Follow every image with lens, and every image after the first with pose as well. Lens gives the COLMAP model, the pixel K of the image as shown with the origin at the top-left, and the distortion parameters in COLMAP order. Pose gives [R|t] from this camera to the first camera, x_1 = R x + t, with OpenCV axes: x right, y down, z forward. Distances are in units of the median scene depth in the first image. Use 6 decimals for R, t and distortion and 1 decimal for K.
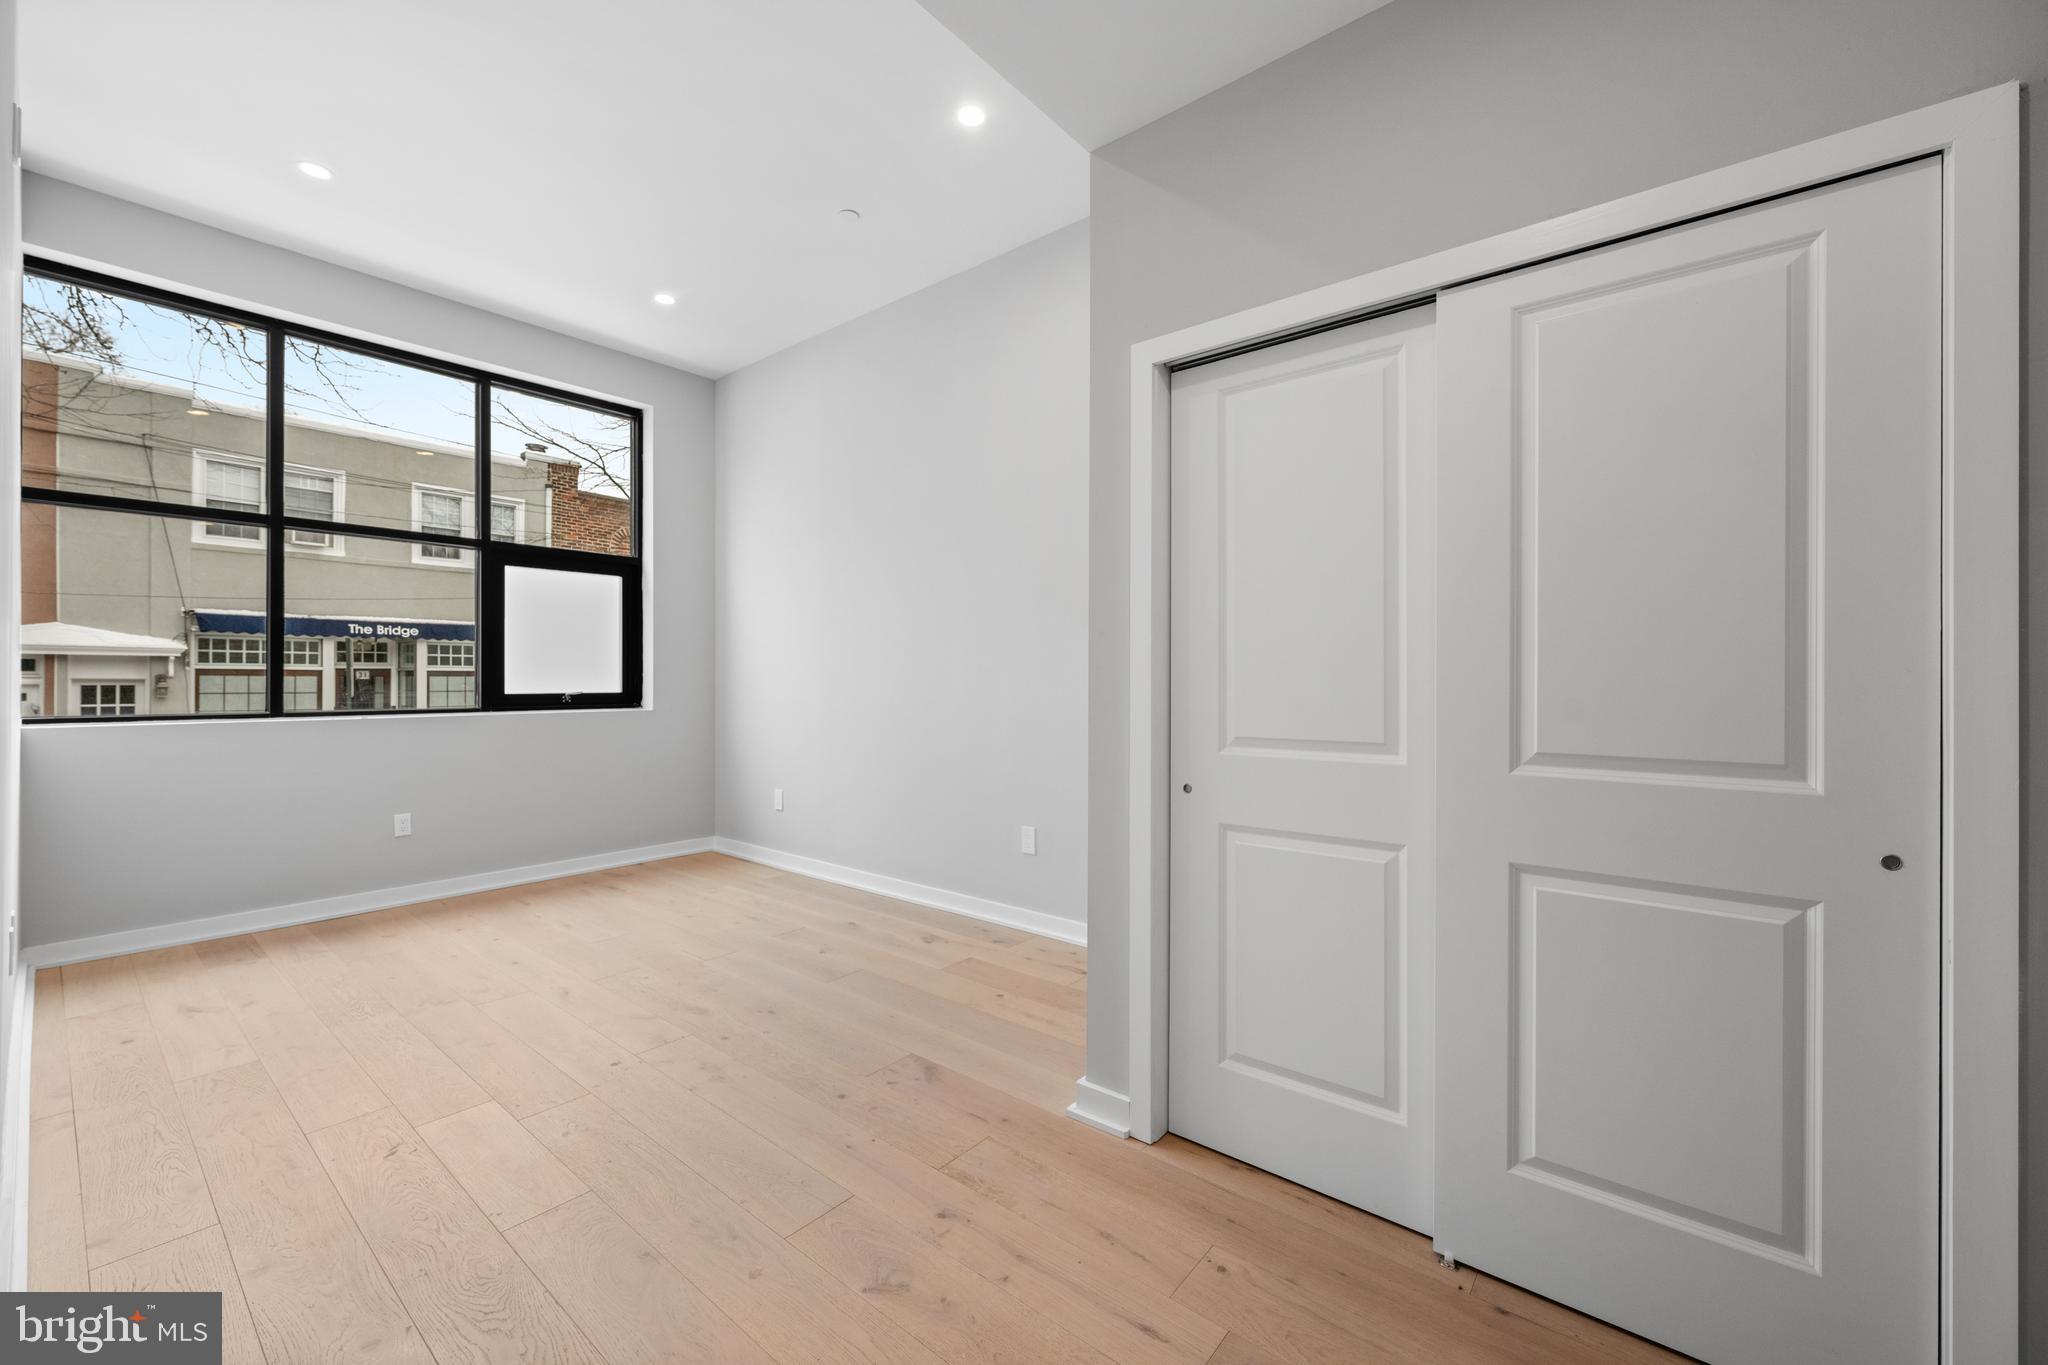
lens RADIAL K [[813.7, 0, 1024.0], [0, 813.7, 682.5], [0, 0, 1]] dist [-0.001703, -0.000108]
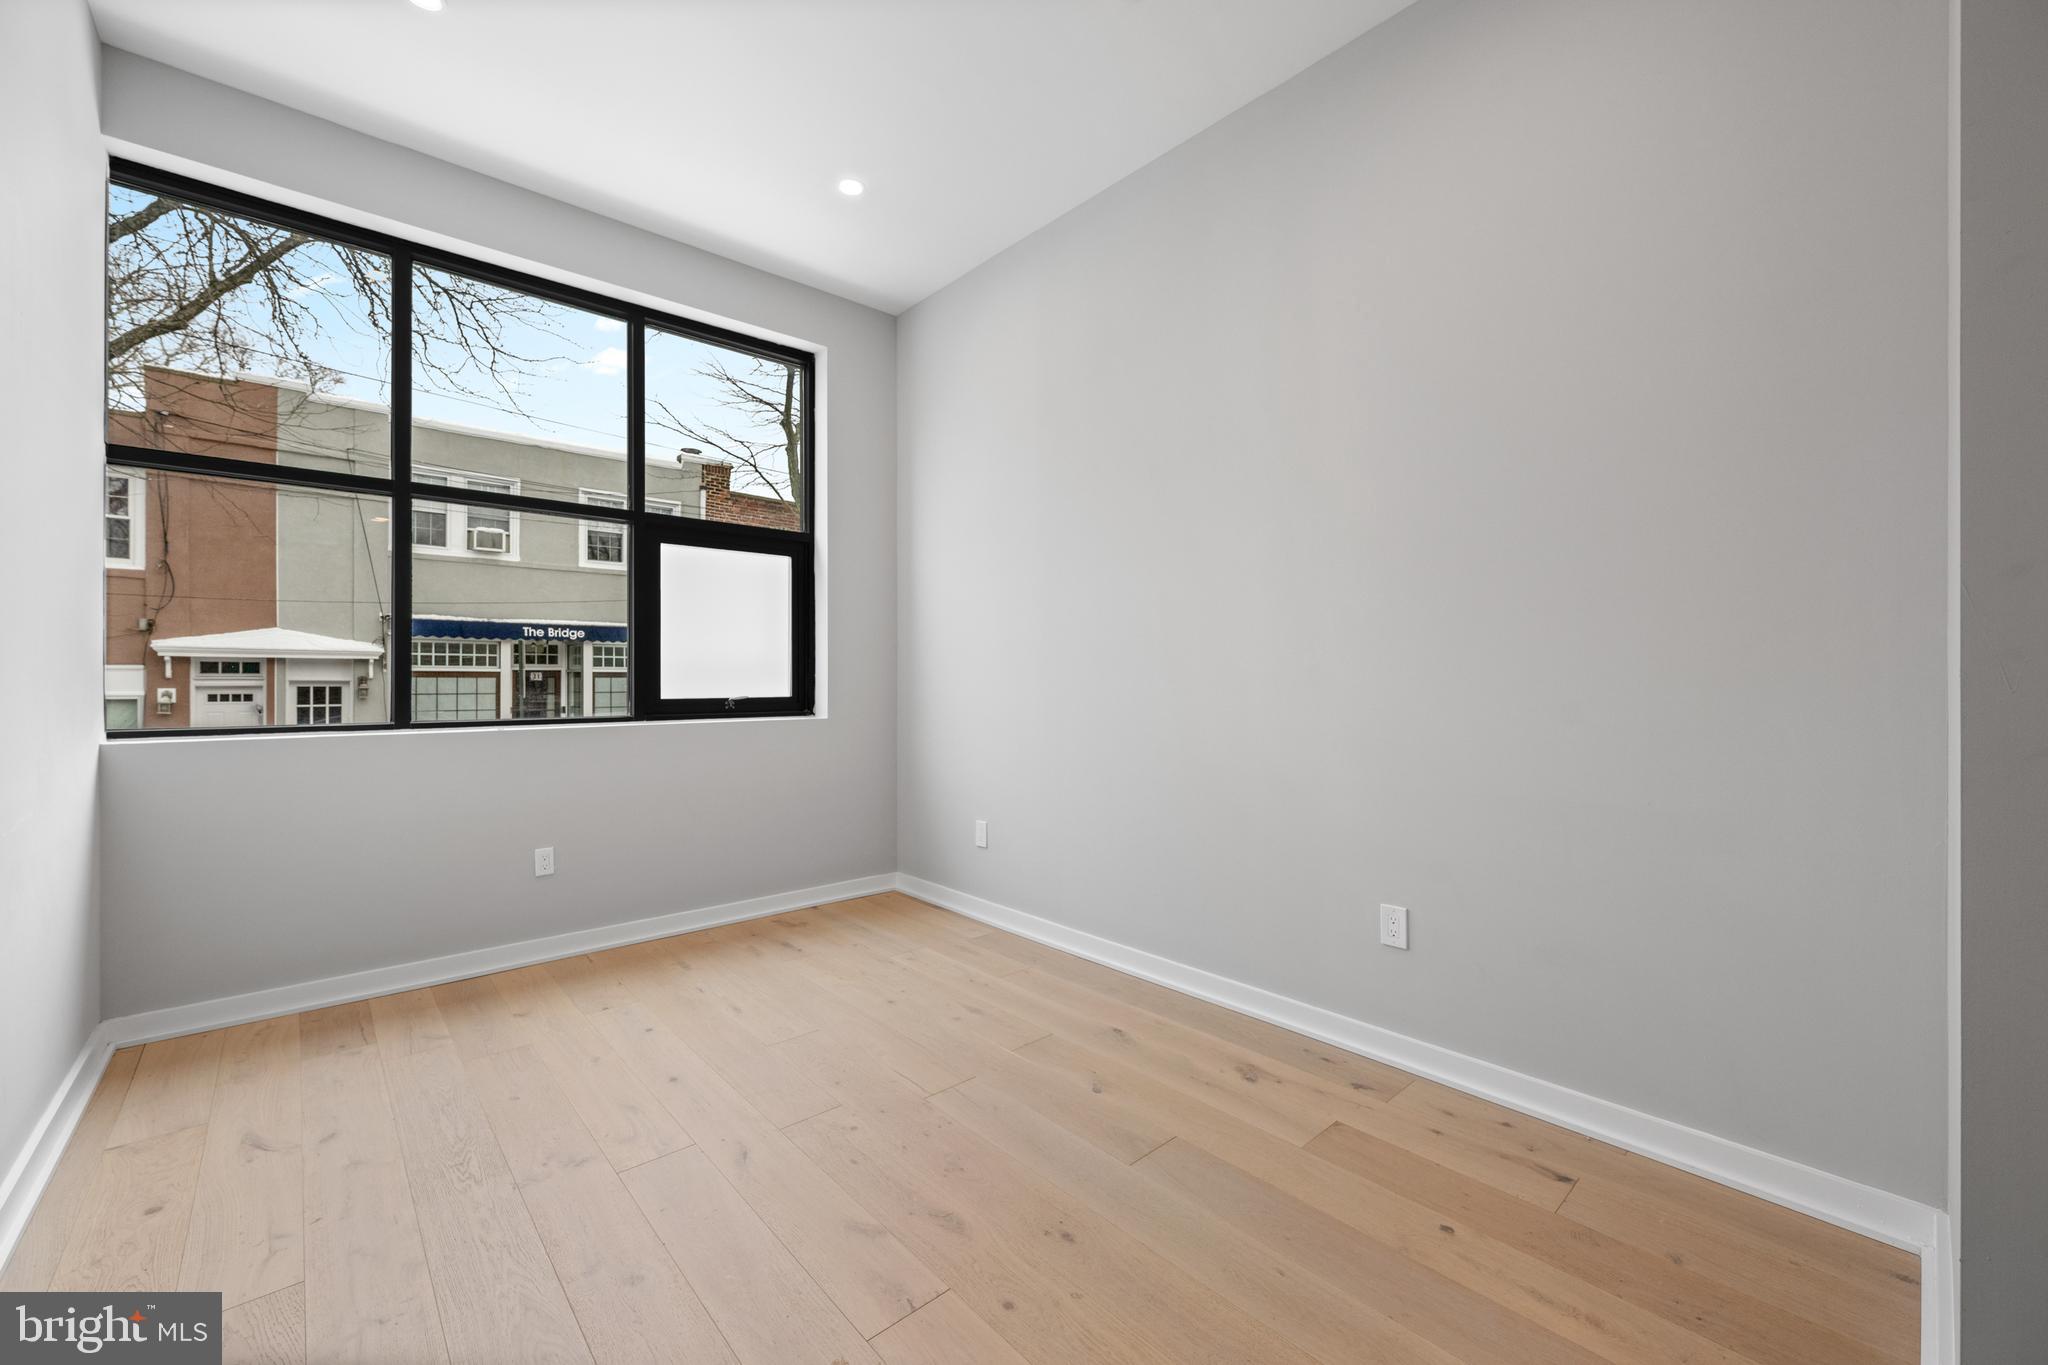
lens RADIAL K [[833.9, 0, 1024.0], [0, 833.9, 682.5], [0, 0, 1]] dist [-0.002016, -0.000116]
pose [[0.987273, -0.001005, -0.159033, -0.074938], [0.000931, 0.999999, -0.000541, -0.000923], [0.159034, 0.000386, 0.987273, 0.119449]]
